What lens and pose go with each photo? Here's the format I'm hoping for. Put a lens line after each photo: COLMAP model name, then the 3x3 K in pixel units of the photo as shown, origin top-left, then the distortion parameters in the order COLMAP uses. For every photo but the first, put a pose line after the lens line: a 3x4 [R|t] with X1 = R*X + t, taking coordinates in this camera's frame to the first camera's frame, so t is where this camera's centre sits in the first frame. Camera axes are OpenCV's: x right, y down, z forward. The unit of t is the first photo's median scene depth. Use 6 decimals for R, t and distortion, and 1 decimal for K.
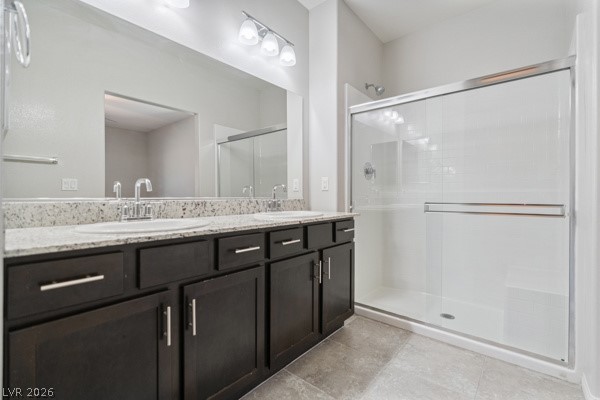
lens RADIAL K [[276.7, 0, 299.1], [0, 276.7, 194.4], [0, 0, 1]] dist [-0.000221, -0.000105]
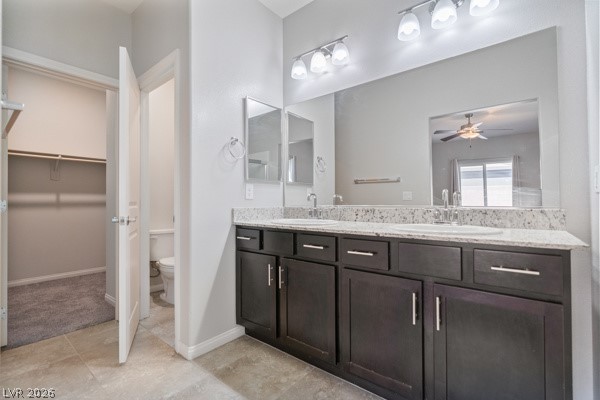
lens RADIAL K [[276.7, 0, 299.1], [0, 276.7, 194.4], [0, 0, 1]] dist [-0.000221, -0.000105]
pose [[0.004541, -0.032151, -0.999473, 0.803475], [0.006591, 0.999462, -0.032121, 0.000739], [0.999968, -0.006442, 0.004750, 0.694453]]
